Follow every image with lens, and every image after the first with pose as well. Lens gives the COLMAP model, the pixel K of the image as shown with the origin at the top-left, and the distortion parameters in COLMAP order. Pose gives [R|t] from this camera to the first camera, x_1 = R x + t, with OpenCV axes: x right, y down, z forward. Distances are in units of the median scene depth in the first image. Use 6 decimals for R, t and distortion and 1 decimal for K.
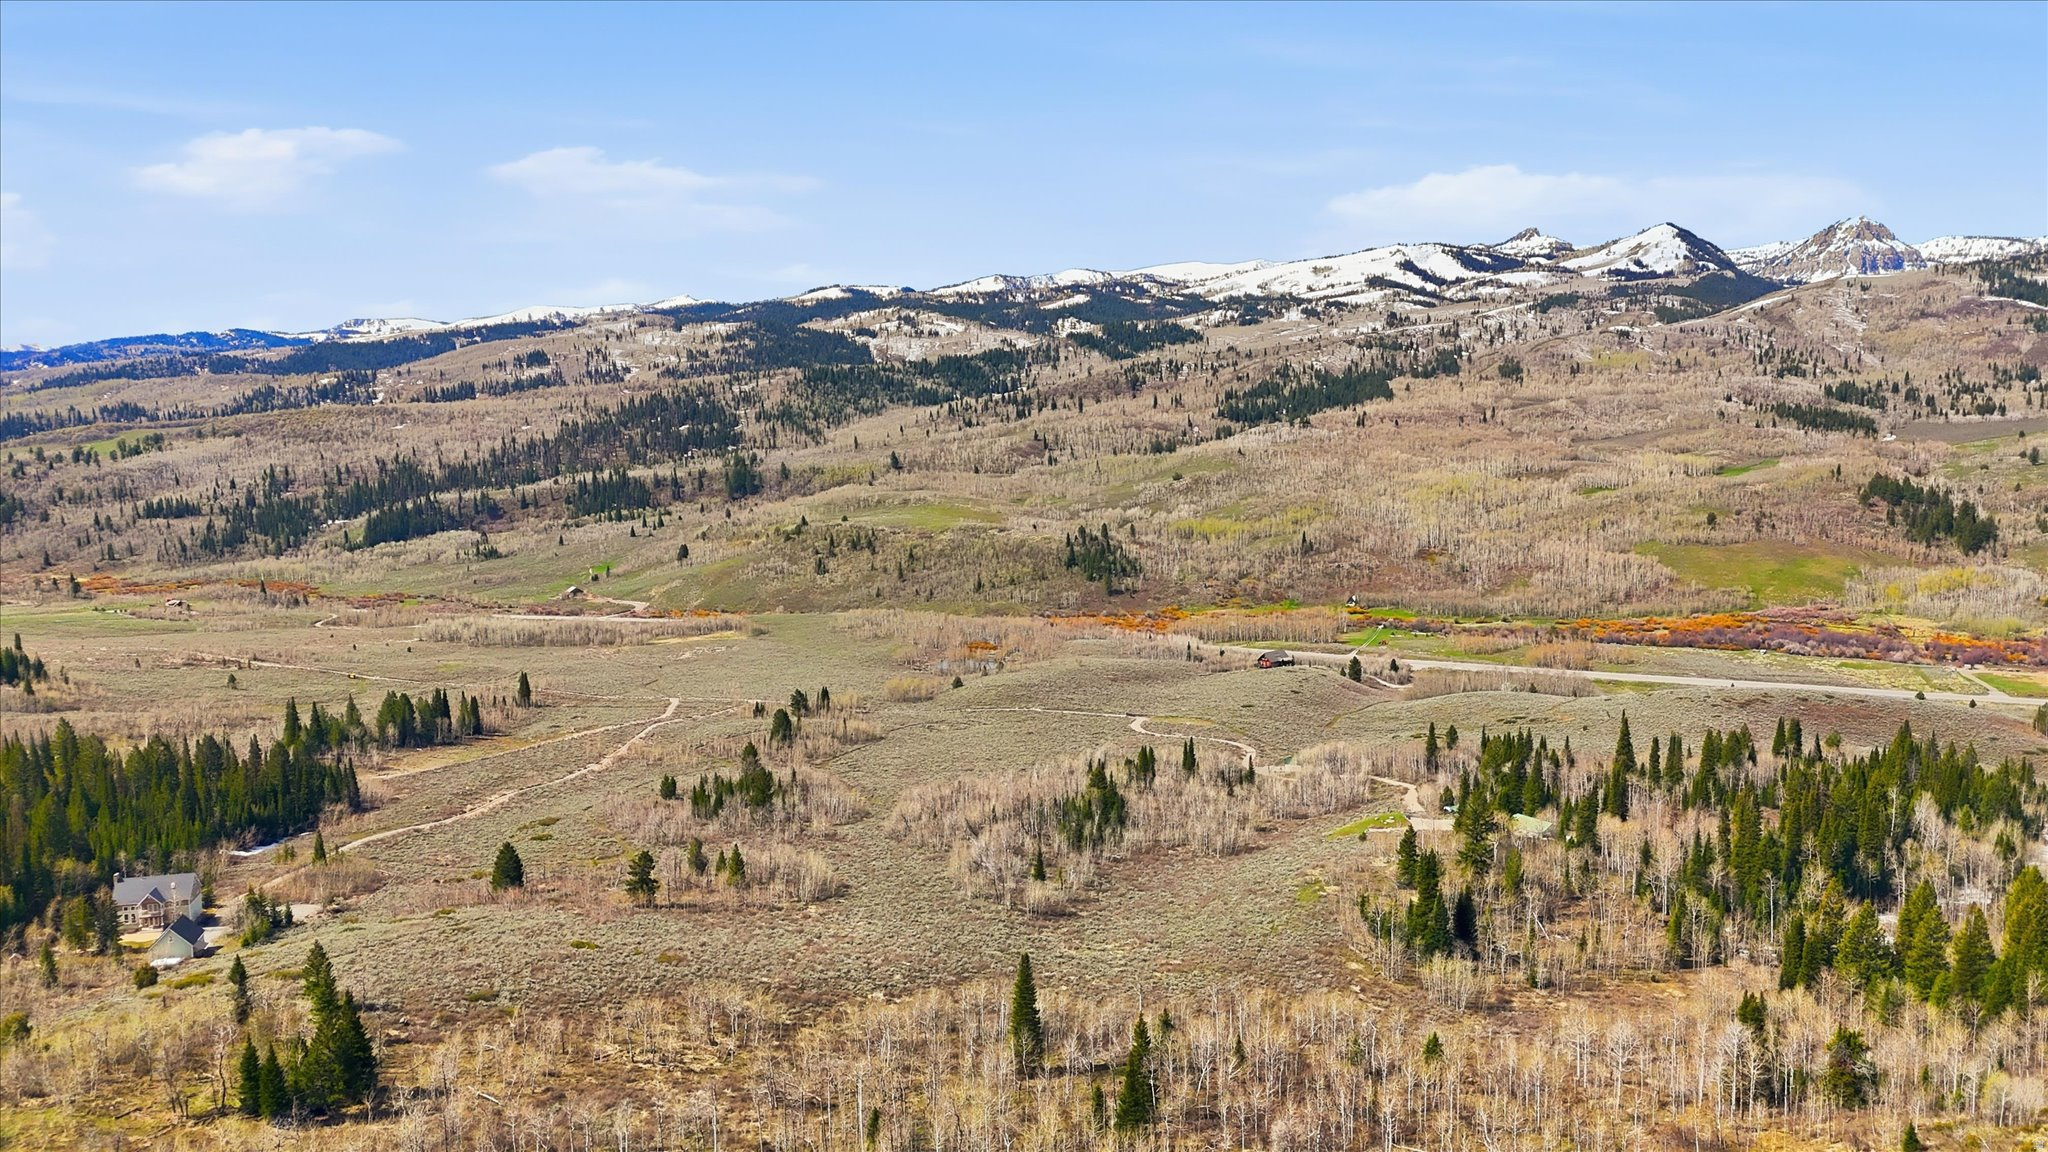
lens RADIAL K [[1492.7, 0, 1024.0], [0, 1492.7, 576.0], [0, 0, 1]] dist [0.105517, -0.119293]
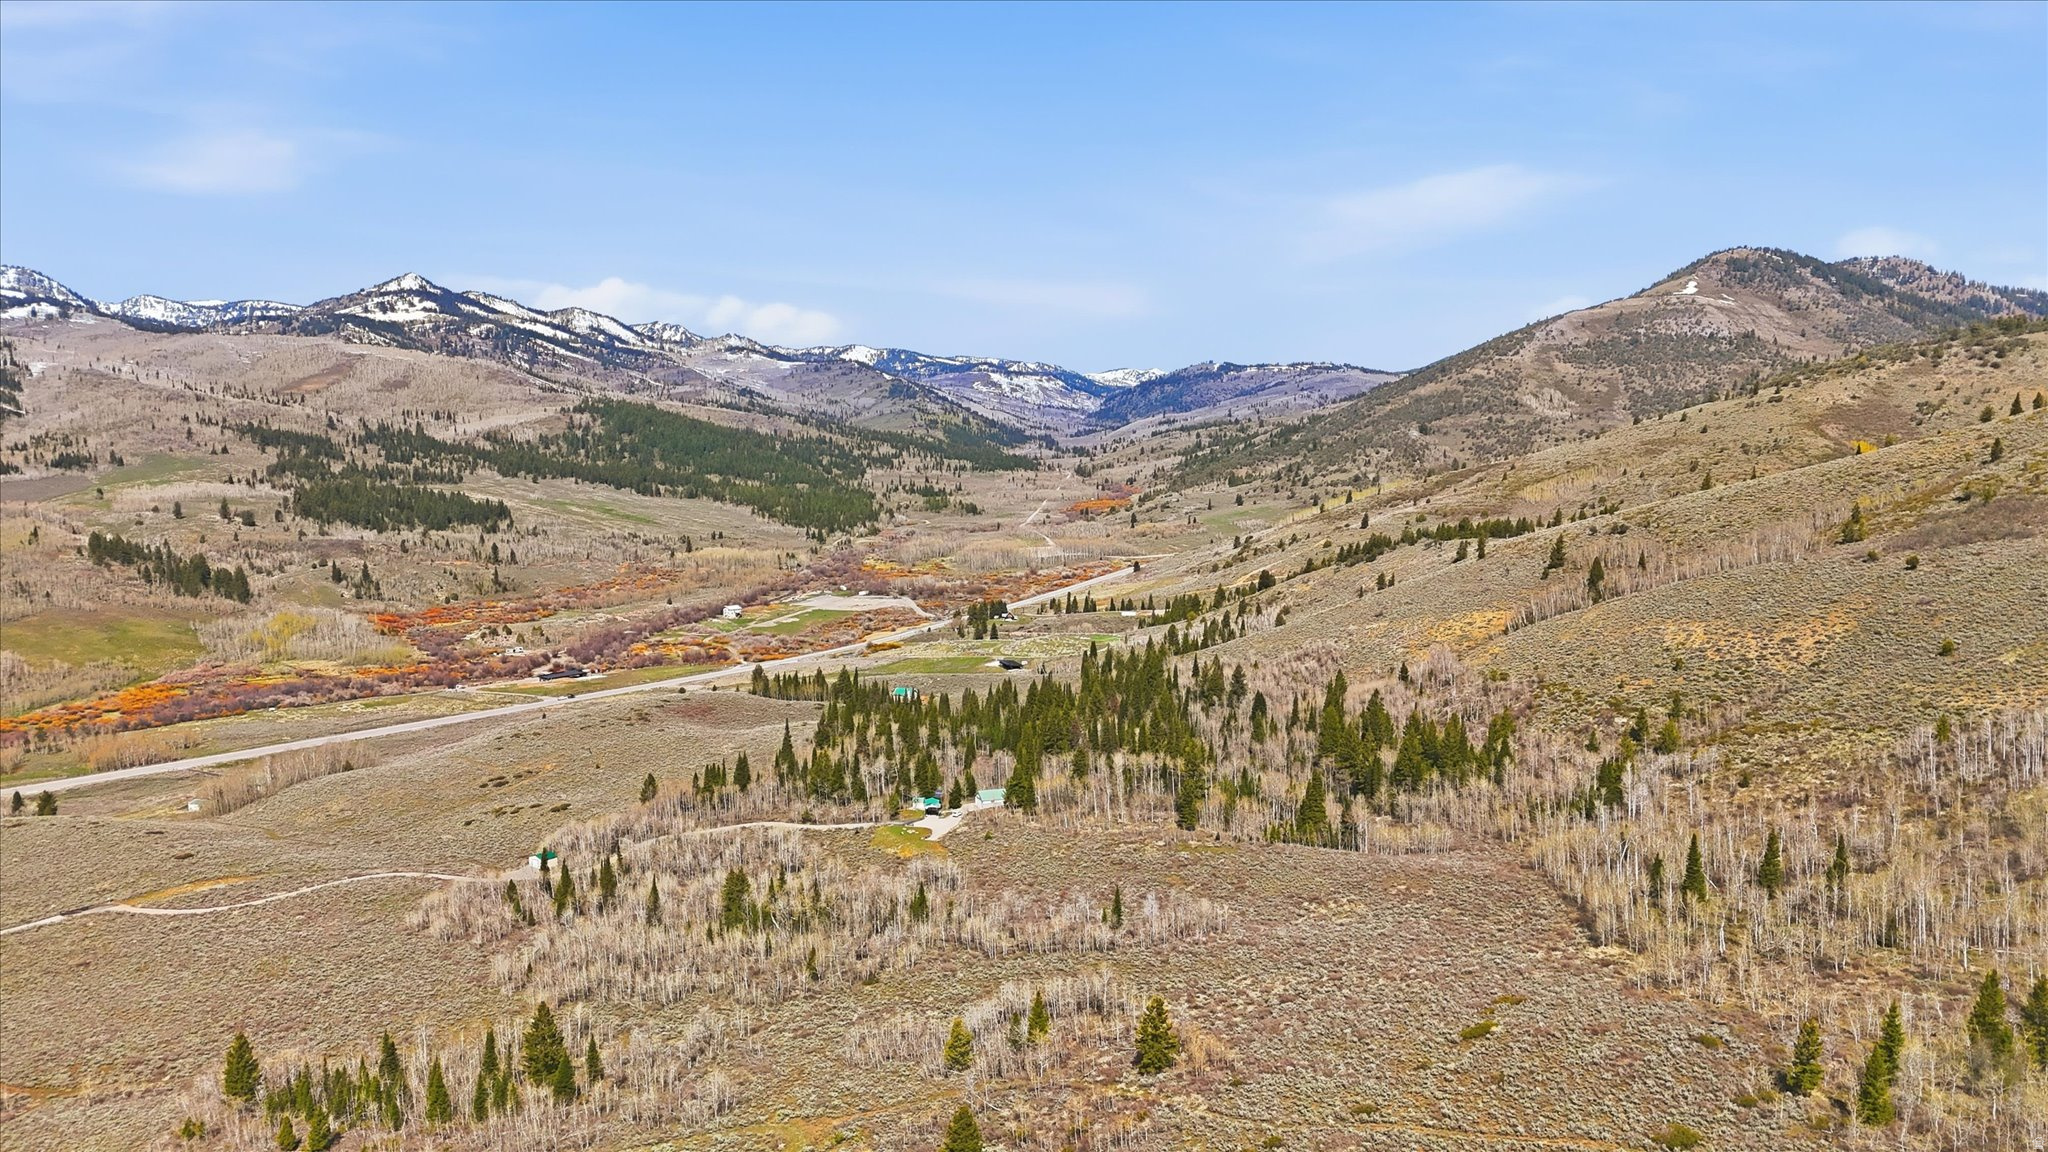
lens RADIAL K [[1492.7, 0, 1024.0], [0, 1492.7, 576.0], [0, 0, 1]] dist [0.105517, -0.119293]
pose [[0.247764, -0.083434, 0.965221, -0.120513], [0.123012, 0.990931, 0.054081, -0.010530], [-0.960979, 0.105334, 0.255780, 0.100393]]
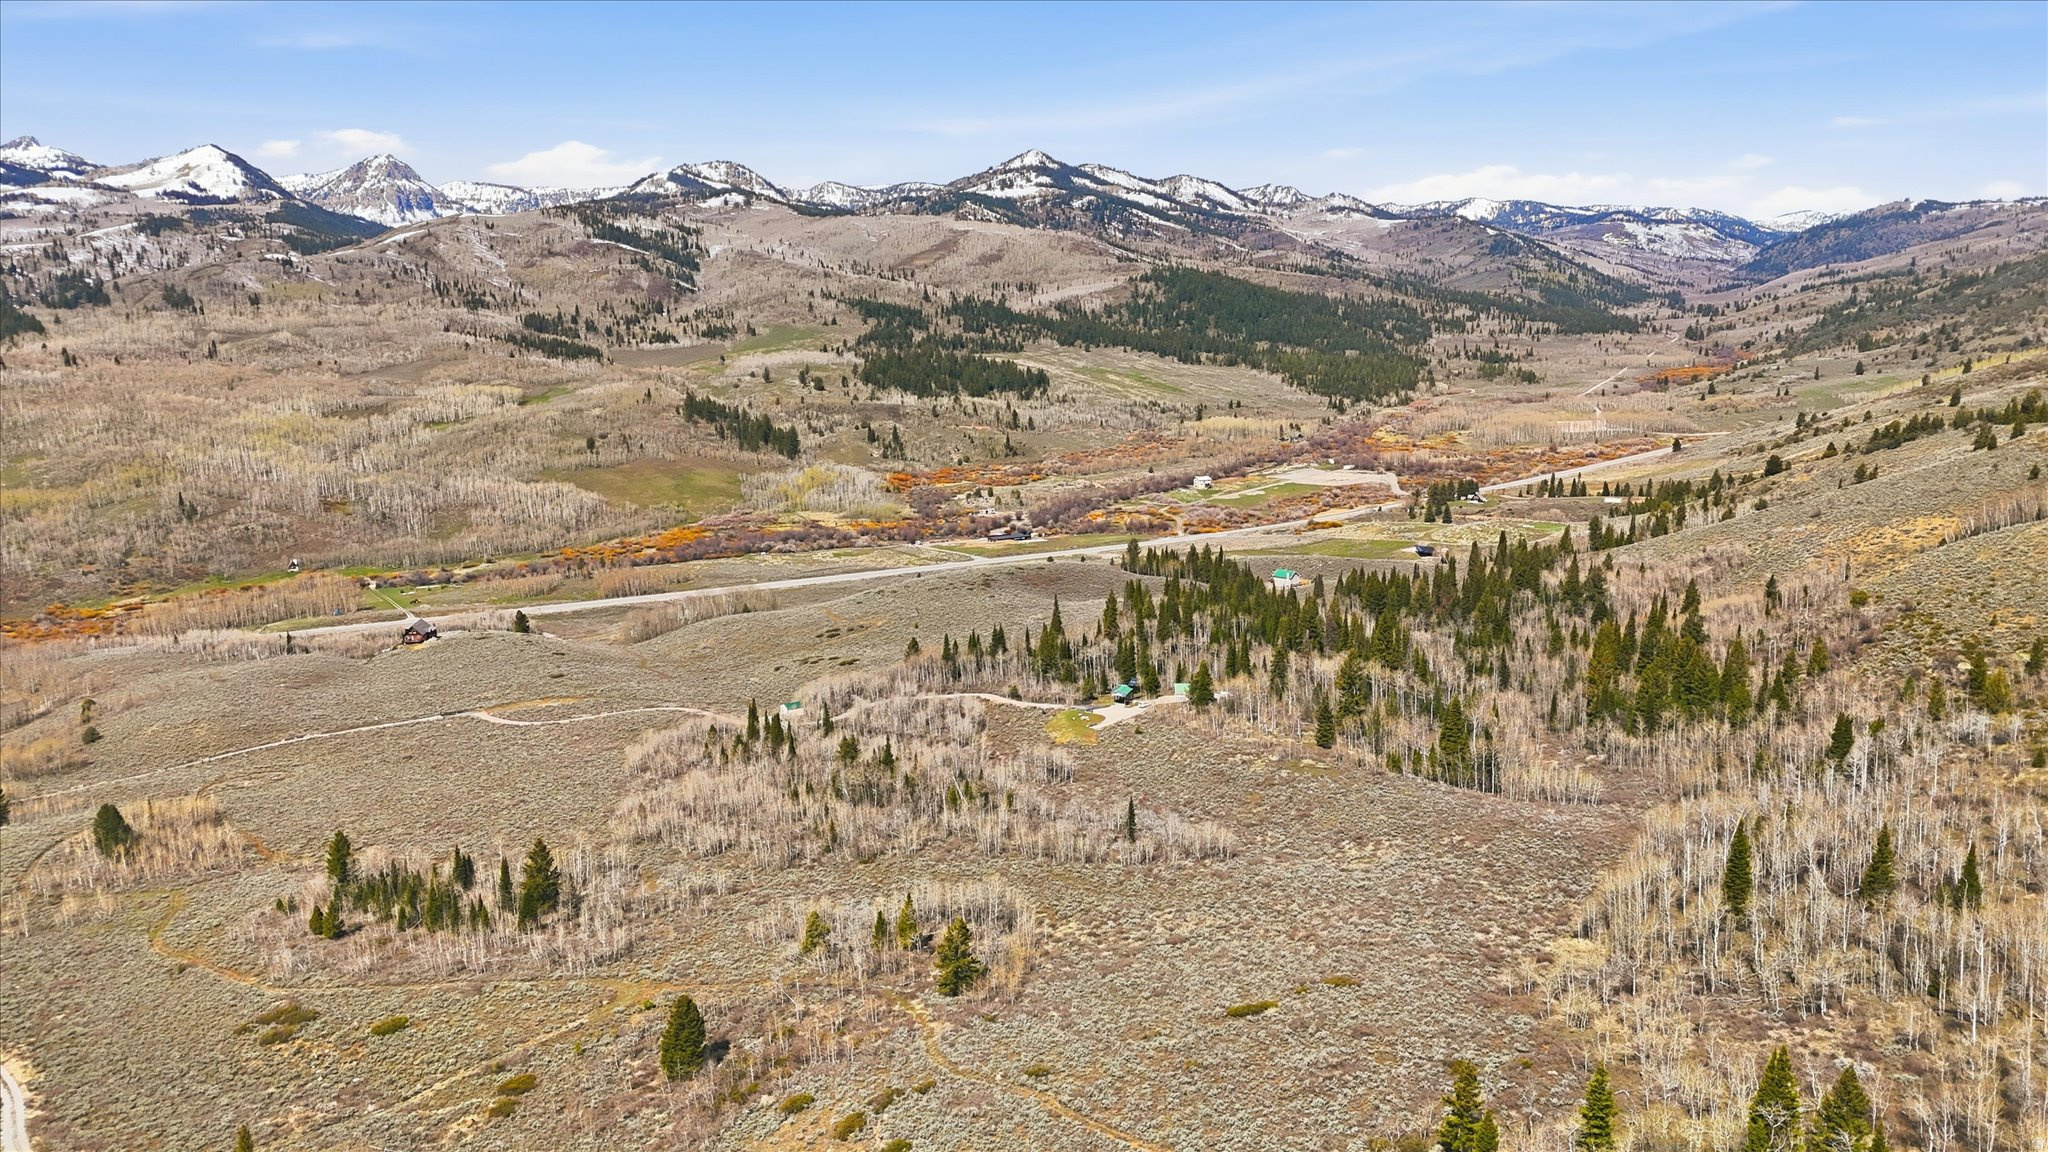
lens RADIAL K [[1492.7, 0, 1024.0], [0, 1492.7, 576.0], [0, 0, 1]] dist [0.105517, -0.119293]
pose [[0.610502, -0.141674, 0.779241, -0.094023], [0.108766, 0.989547, 0.094696, -0.006508], [-0.784511, 0.026943, 0.619529, 0.060487]]
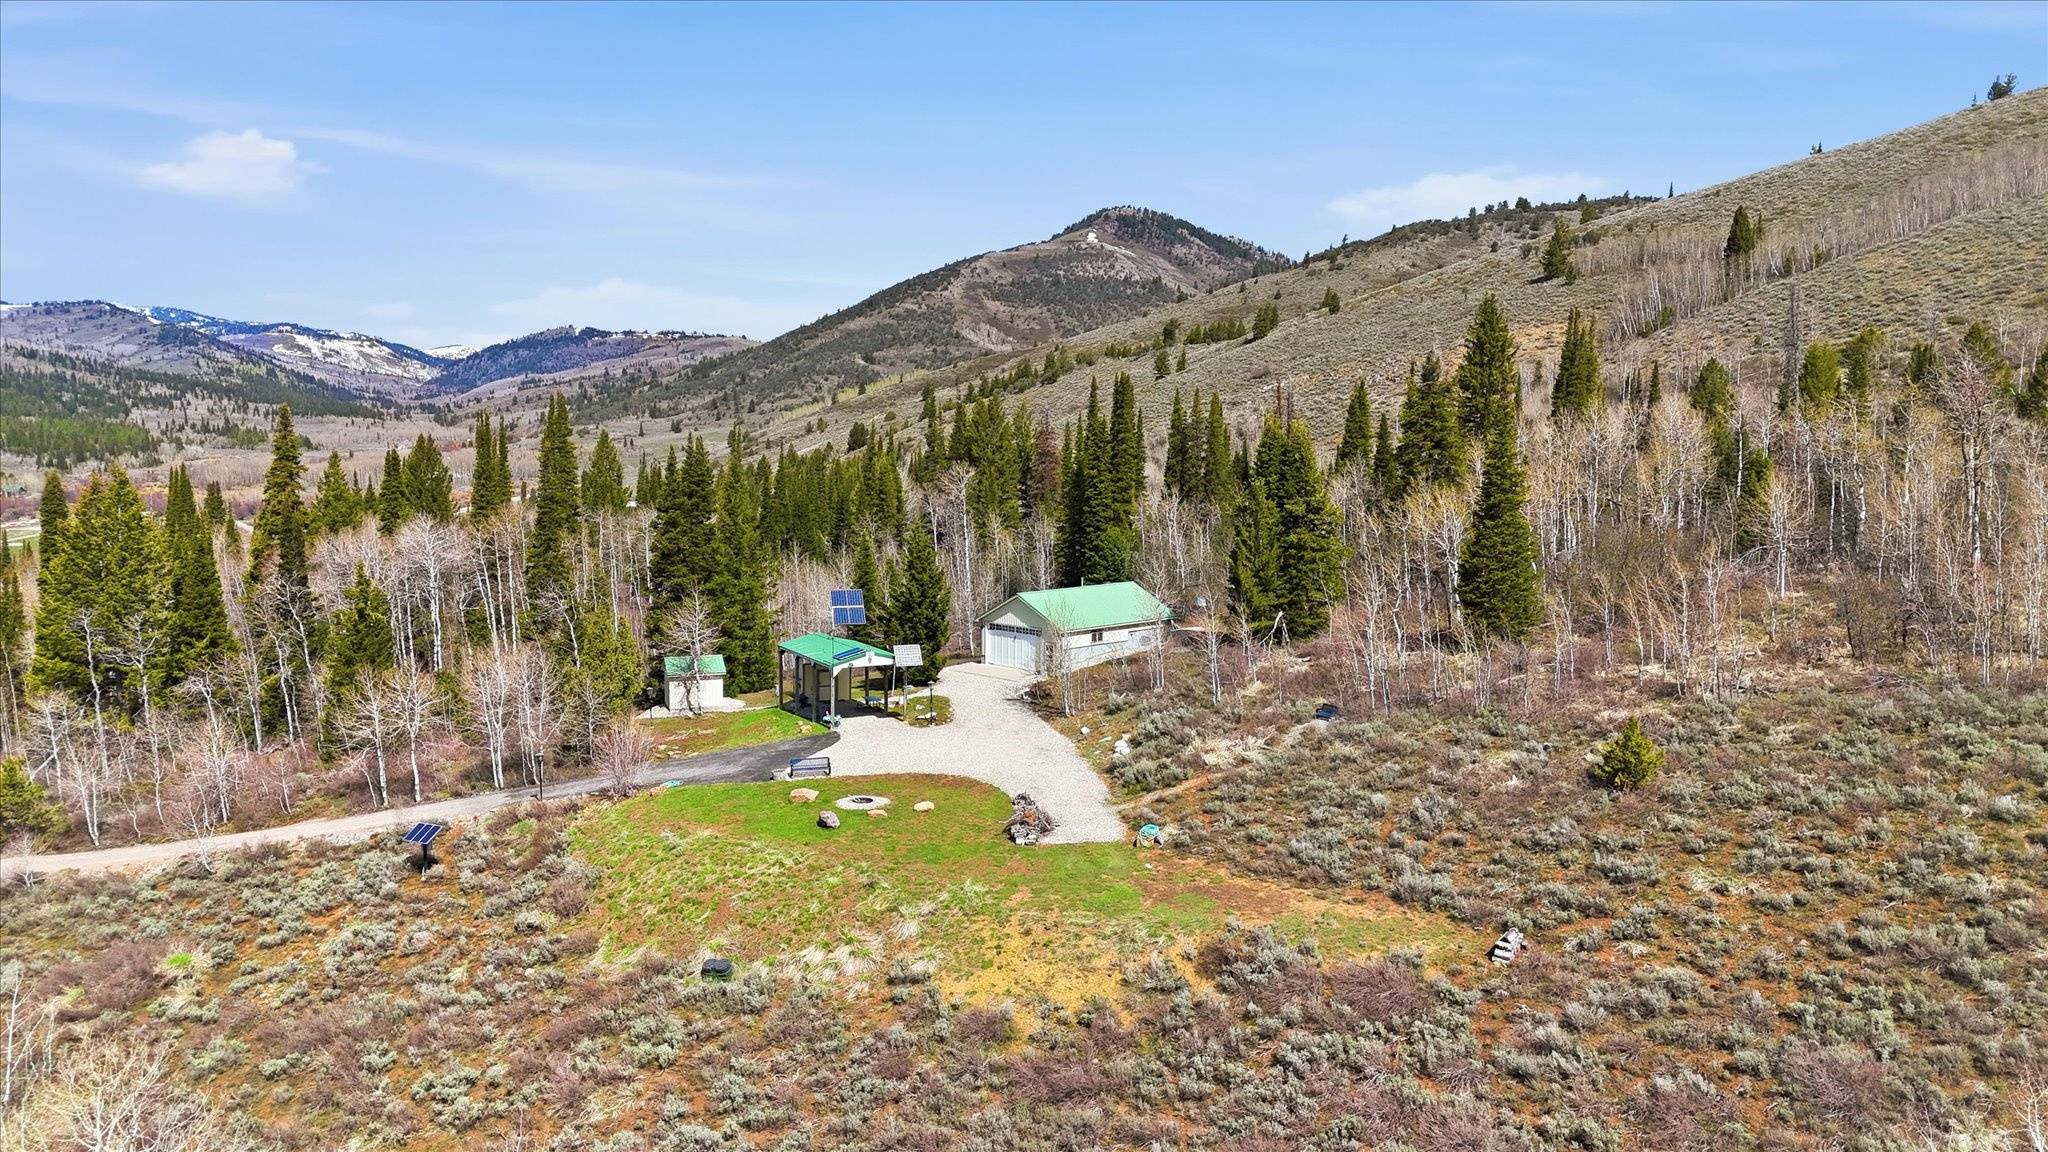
lens RADIAL K [[1497.2, 0, 1024.0], [0, 1497.2, 576.0], [0, 0, 1]] dist [0.080506, -0.078962]
pose [[-0.175785, -0.085598, 0.980700, 0.015744], [0.127641, 0.985821, 0.108924, 0.020211], [-0.976119, 0.144324, -0.162367, 0.161104]]
